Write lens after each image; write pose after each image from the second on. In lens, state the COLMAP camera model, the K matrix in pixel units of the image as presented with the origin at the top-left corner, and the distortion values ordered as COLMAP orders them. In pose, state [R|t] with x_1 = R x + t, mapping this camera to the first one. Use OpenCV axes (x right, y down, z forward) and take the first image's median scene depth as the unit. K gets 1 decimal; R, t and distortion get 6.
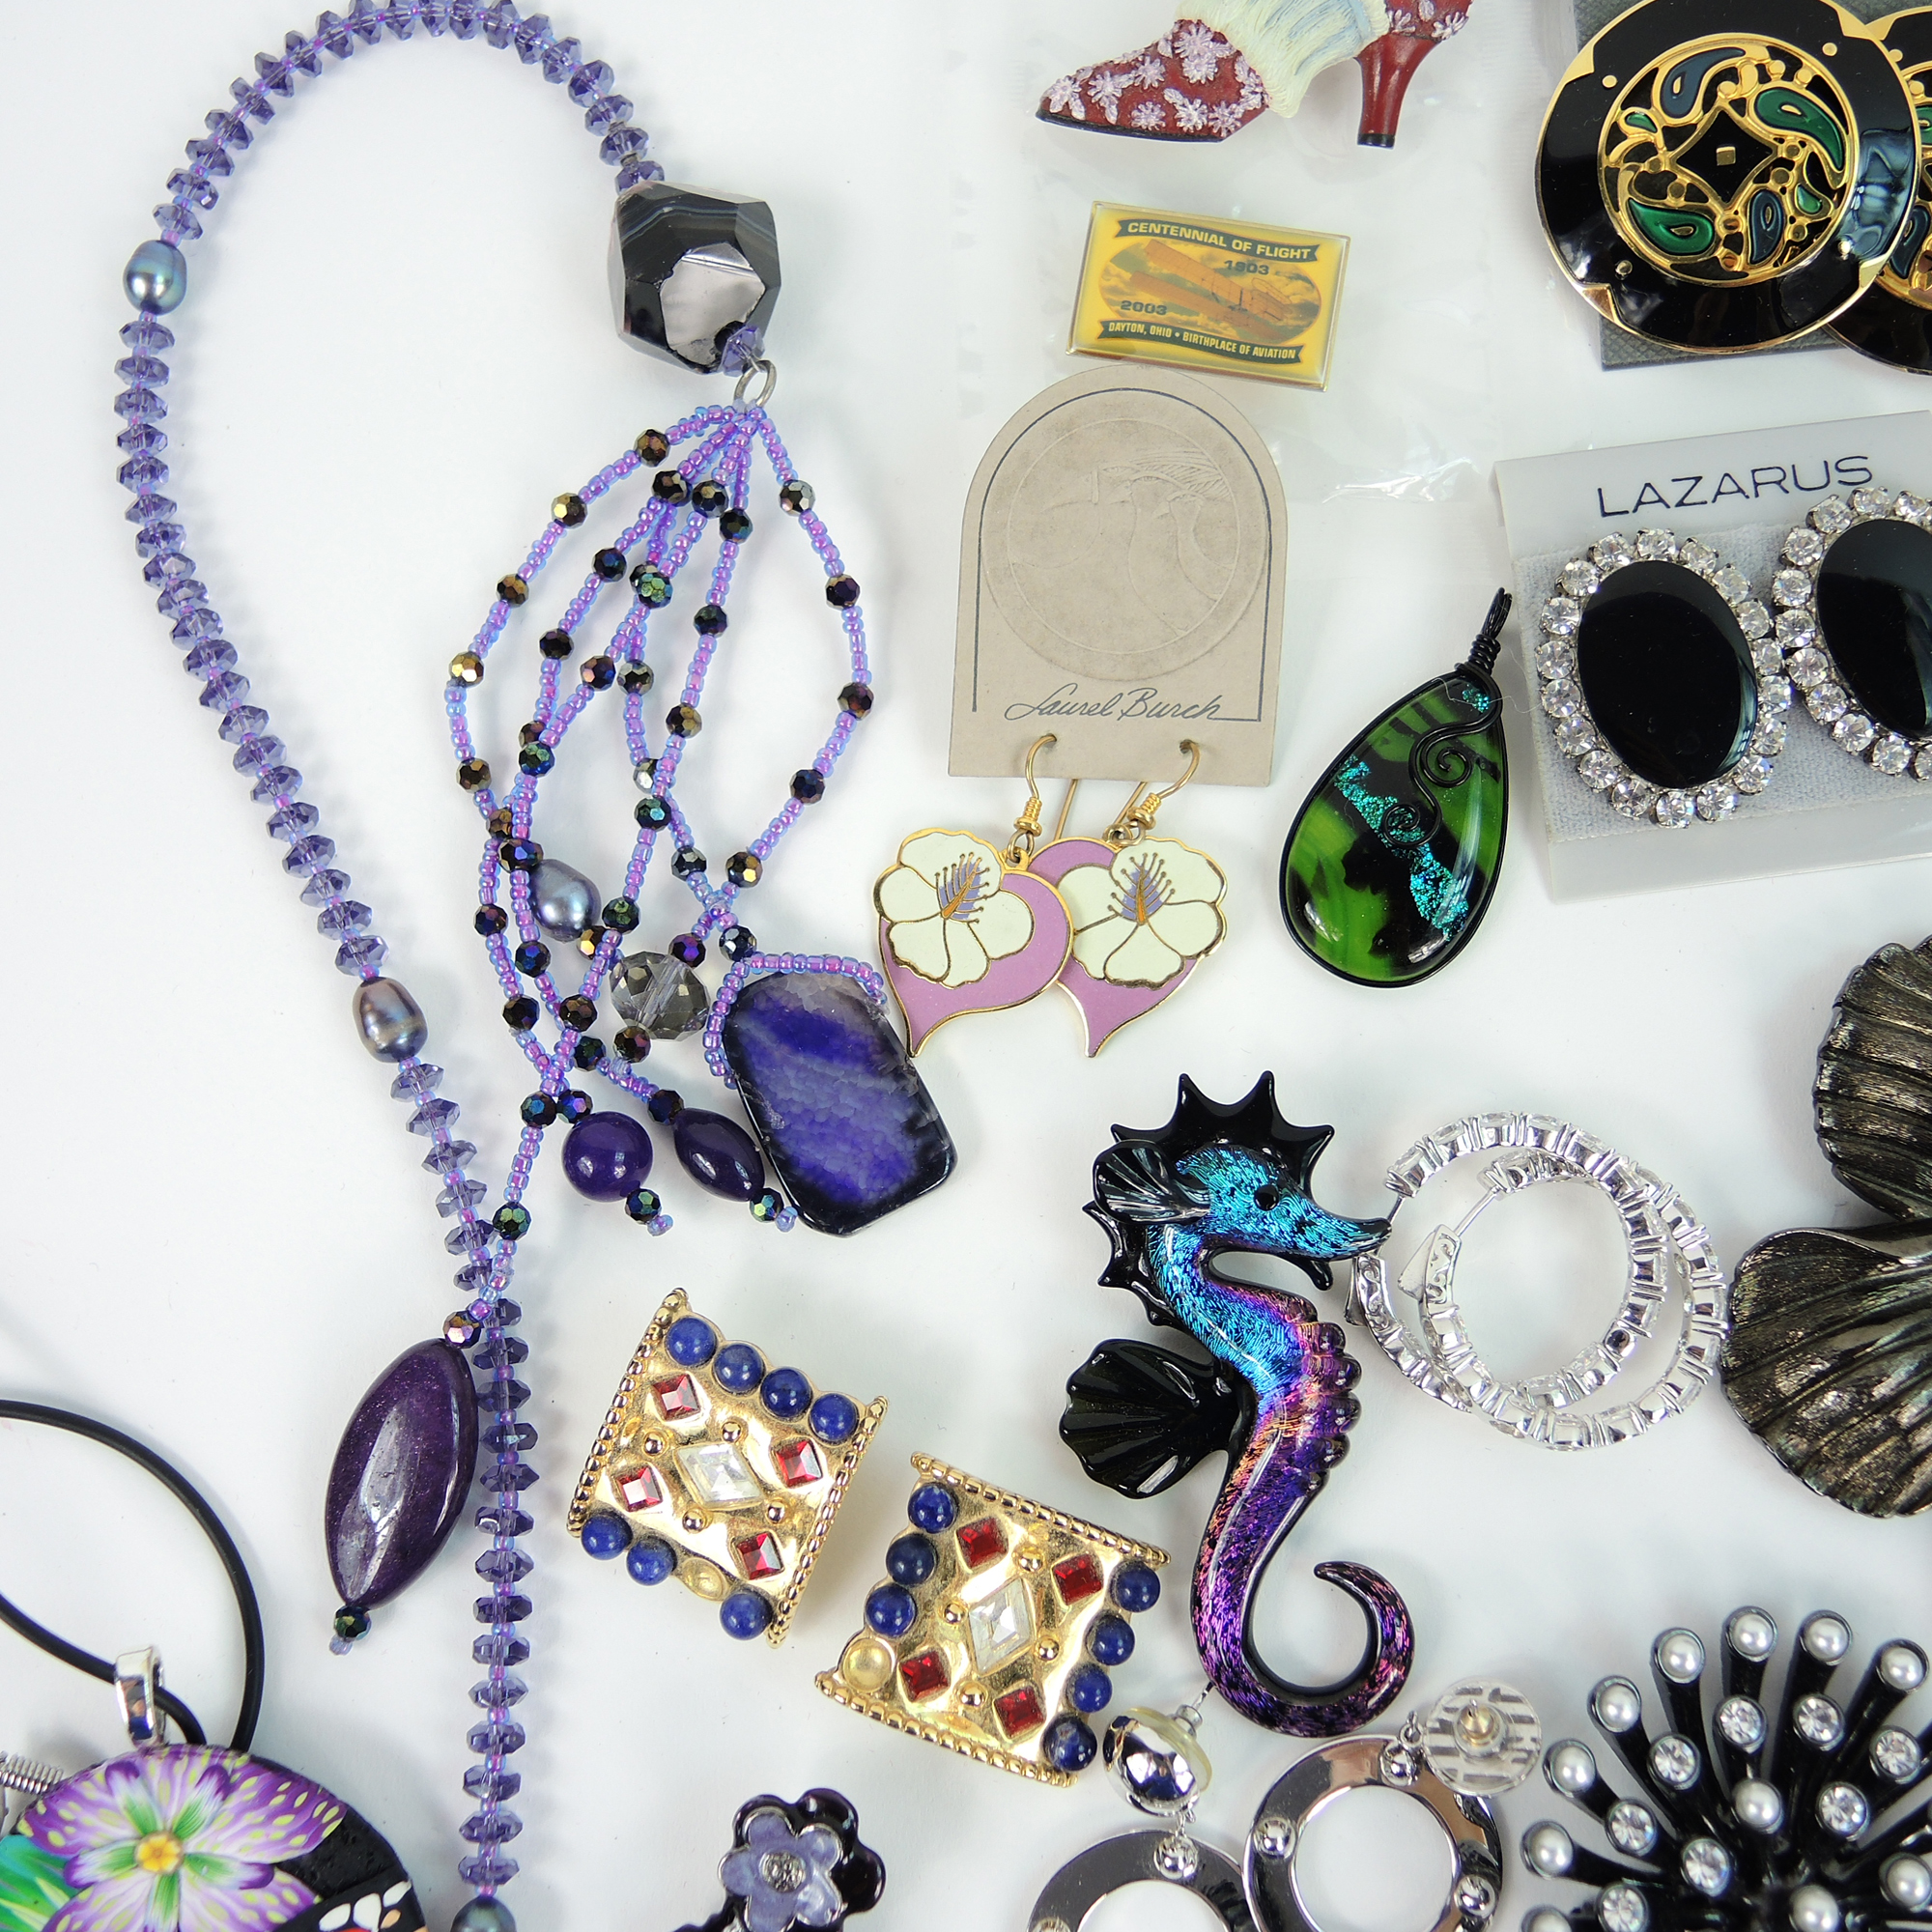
lens RADIAL K [[2169.9, 0, 966.0], [0, 2169.9, 966.0], [0, 0, 1]] dist [-0.041978, -0.065624]
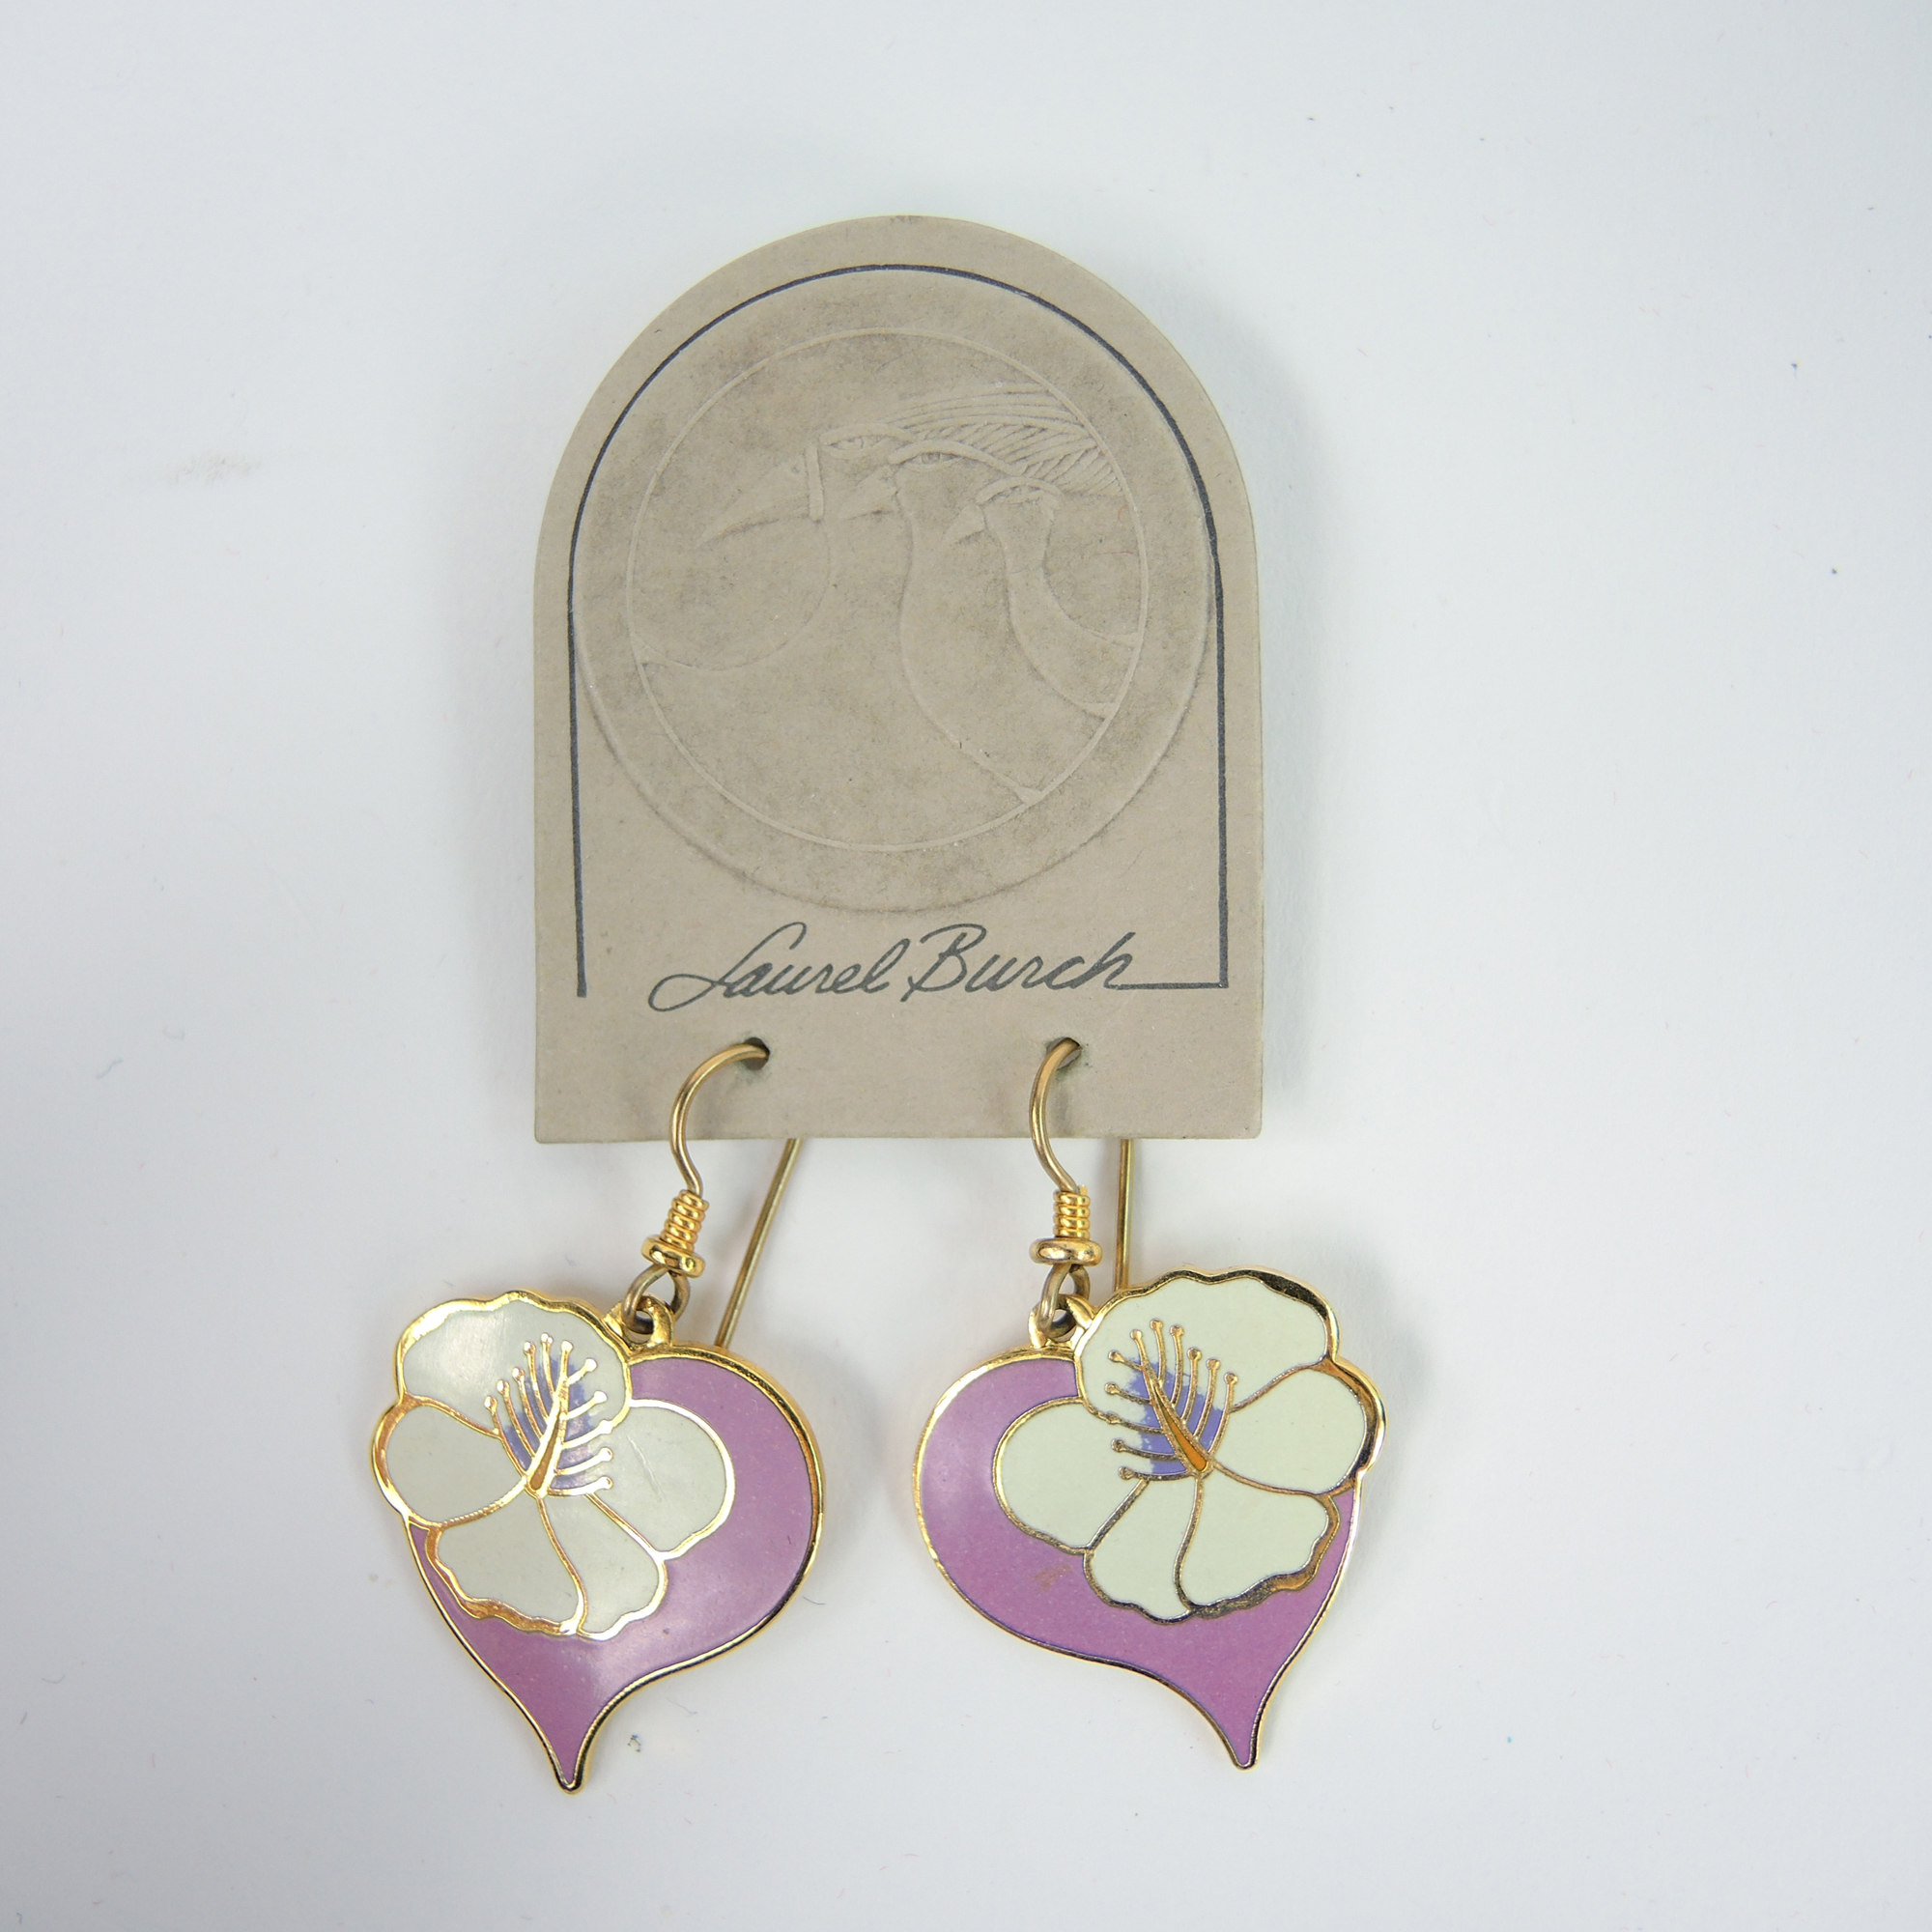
lens RADIAL K [[2169.9, 0, 966.0], [0, 2169.9, 966.0], [0, 0, 1]] dist [-0.041978, -0.065624]
pose [[0.992862, -0.048726, -0.108865, 0.134107], [0.026715, 0.980405, -0.195170, -0.034470], [0.116242, 0.190869, 0.974709, 0.581221]]
